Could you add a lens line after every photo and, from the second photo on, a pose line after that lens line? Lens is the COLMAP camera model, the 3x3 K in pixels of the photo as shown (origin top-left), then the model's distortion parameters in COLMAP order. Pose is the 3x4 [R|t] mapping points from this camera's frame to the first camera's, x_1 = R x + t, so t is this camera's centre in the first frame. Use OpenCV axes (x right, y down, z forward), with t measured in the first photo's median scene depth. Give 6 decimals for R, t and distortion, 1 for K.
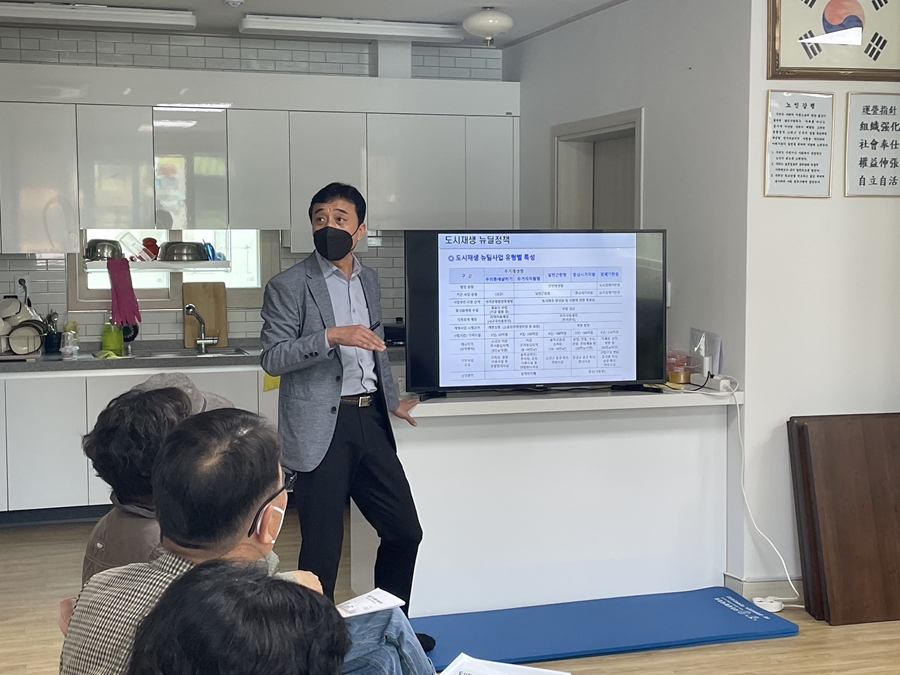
lens RADIAL K [[1323.5, 0, 449.6], [0, 1323.5, 335.9], [0, 0, 1]] dist [0.063056, 0.000000]
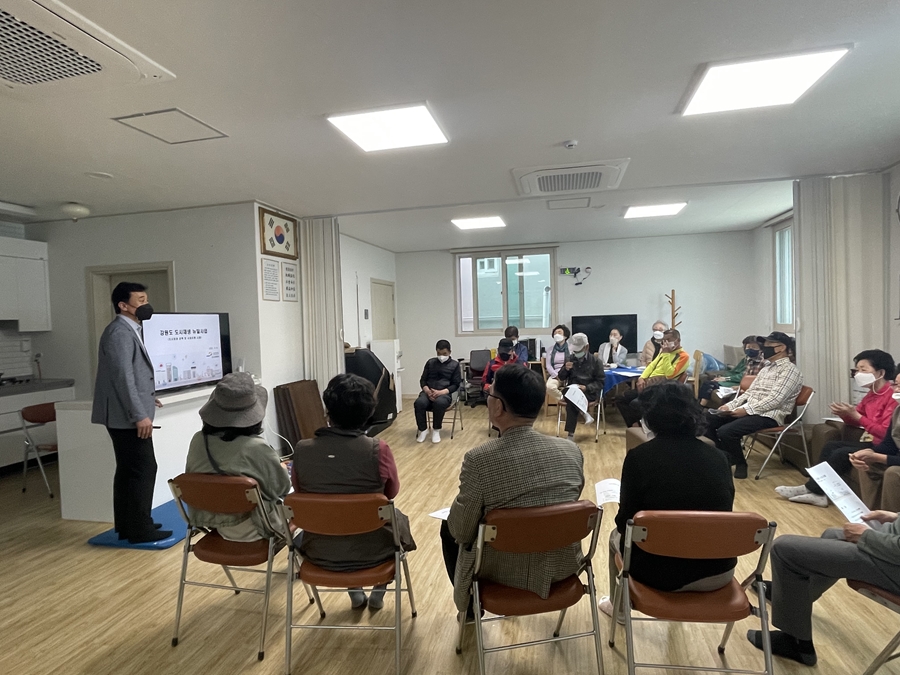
lens RADIAL K [[498.8, 0, 449.4], [0, 498.8, 335.4], [0, 0, 1]] dist [0.001698, -0.003859]
pose [[0.510106, -0.040392, 0.859163, -0.392523], [0.094676, 0.995464, -0.009411, 0.004503], [-0.854885, 0.086142, 0.511616, 0.216189]]
